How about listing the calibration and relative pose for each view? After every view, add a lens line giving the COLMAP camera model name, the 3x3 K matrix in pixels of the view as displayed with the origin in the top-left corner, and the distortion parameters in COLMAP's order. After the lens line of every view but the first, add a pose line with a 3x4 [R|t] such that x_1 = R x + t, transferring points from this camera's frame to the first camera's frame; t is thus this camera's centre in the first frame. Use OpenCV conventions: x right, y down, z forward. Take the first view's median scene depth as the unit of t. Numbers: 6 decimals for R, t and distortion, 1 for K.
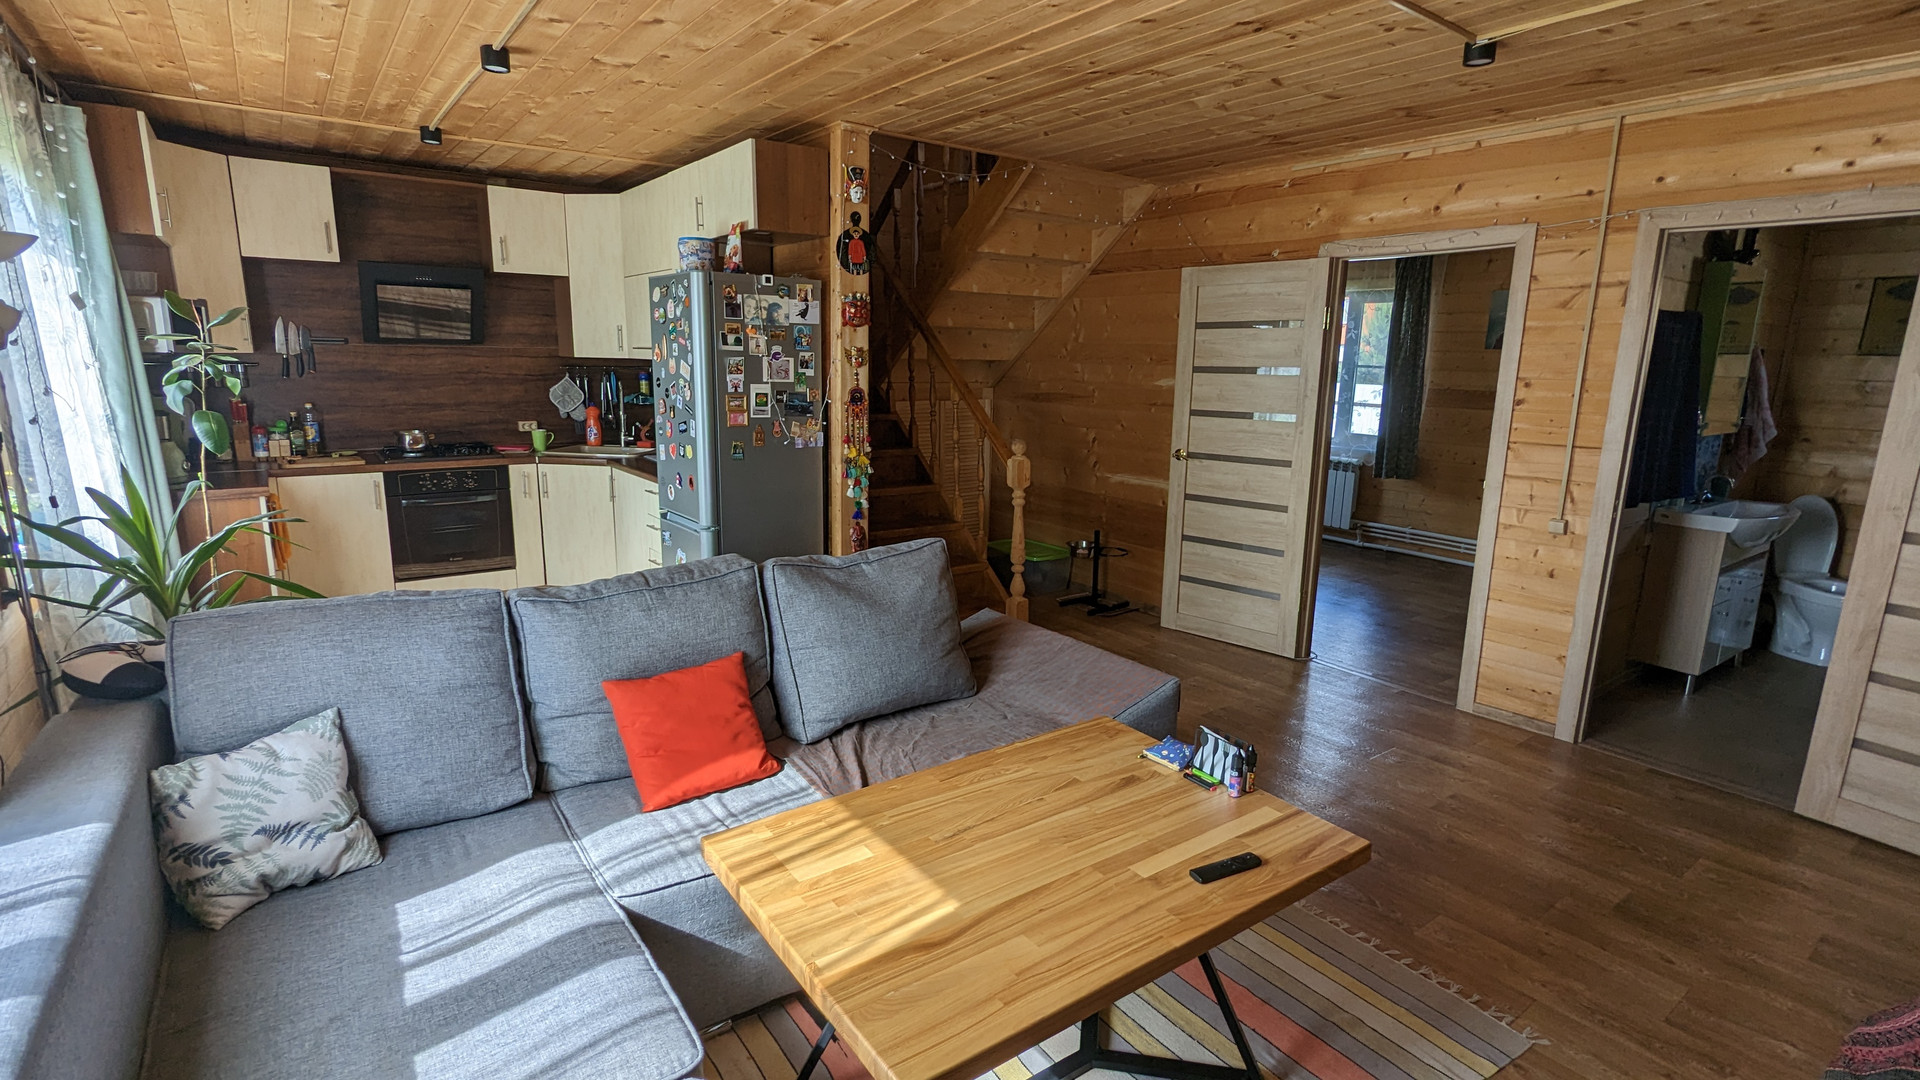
lens RADIAL K [[904.4, 0, 947.6], [0, 904.4, 550.1], [0, 0, 1]] dist [0.000606, -0.000284]
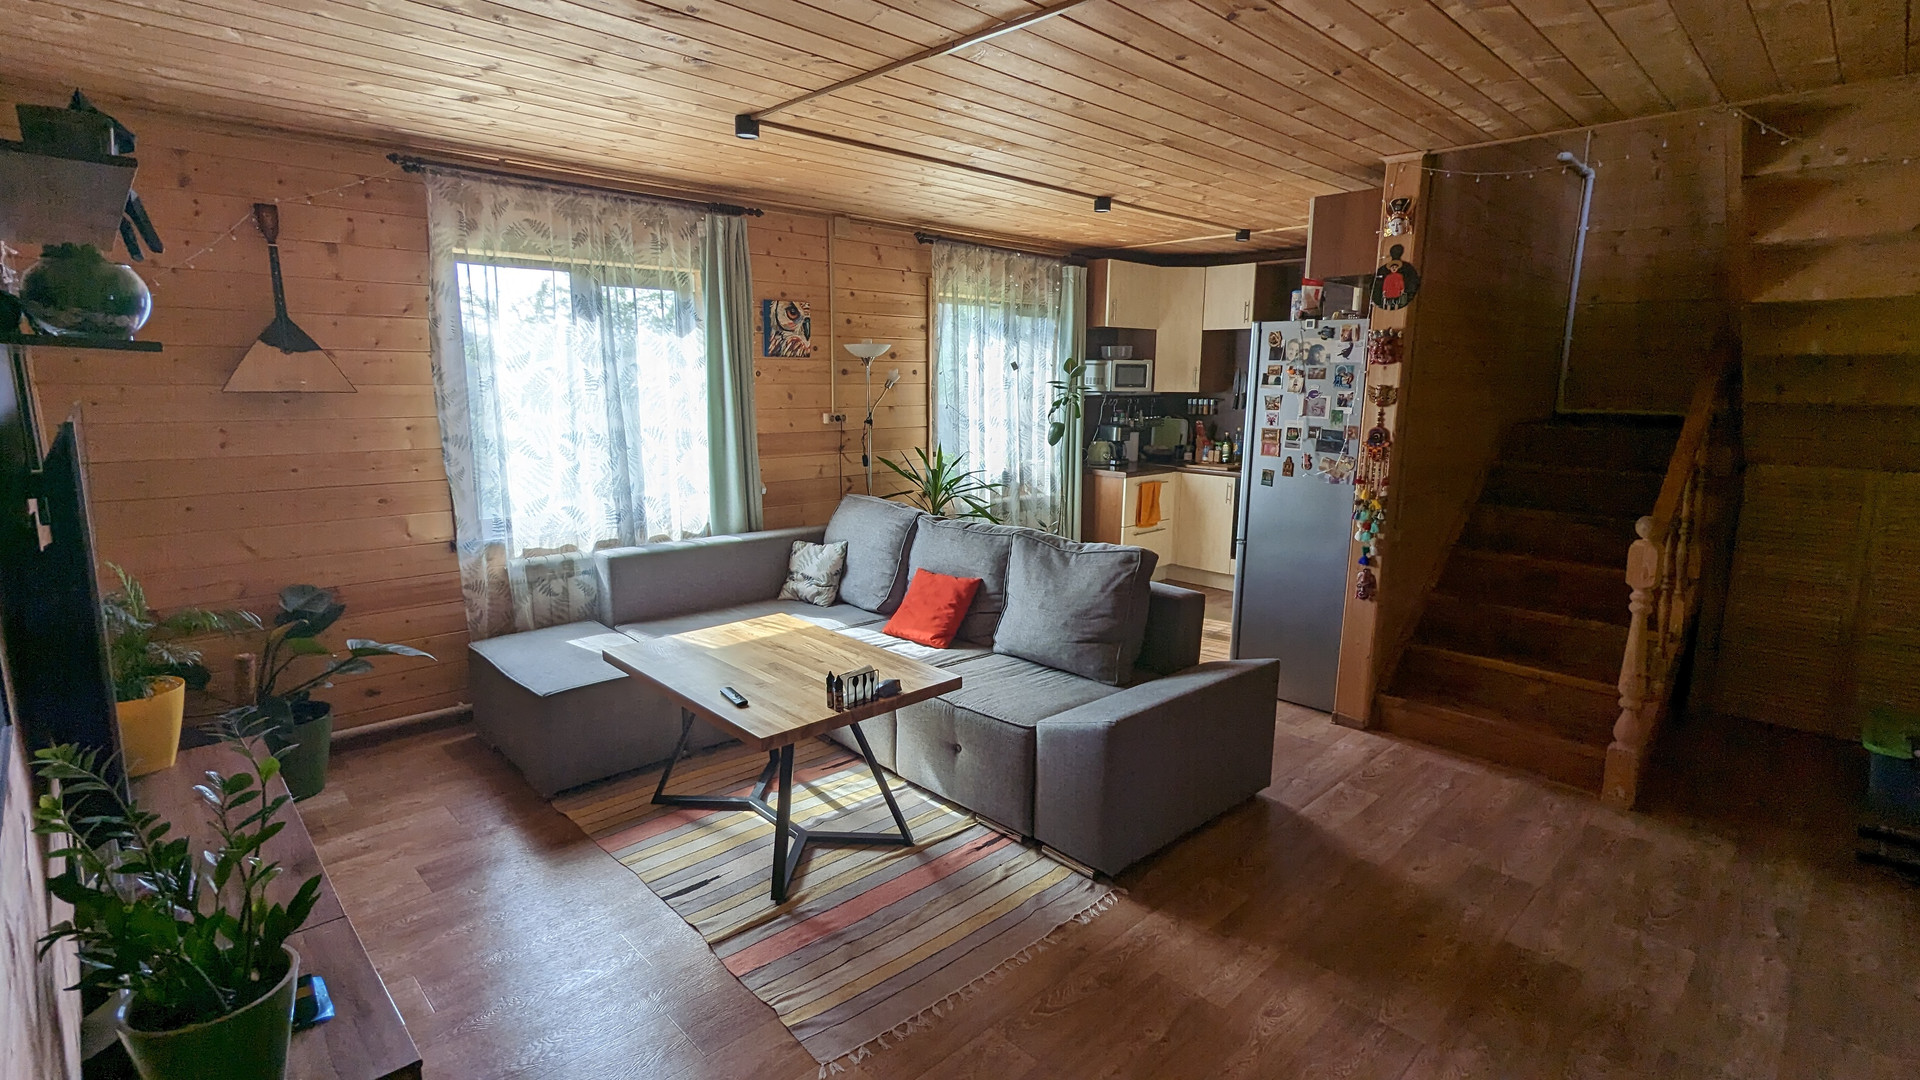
lens RADIAL K [[904.4, 0, 956.2], [0, 904.4, 541.9], [0, 0, 1]] dist [0.000606, -0.000284]
pose [[0.137869, 0.162958, -0.976953, 0.809727], [-0.218437, 0.967088, 0.130486, -0.092592], [0.966063, 0.195413, 0.168928, 0.444825]]
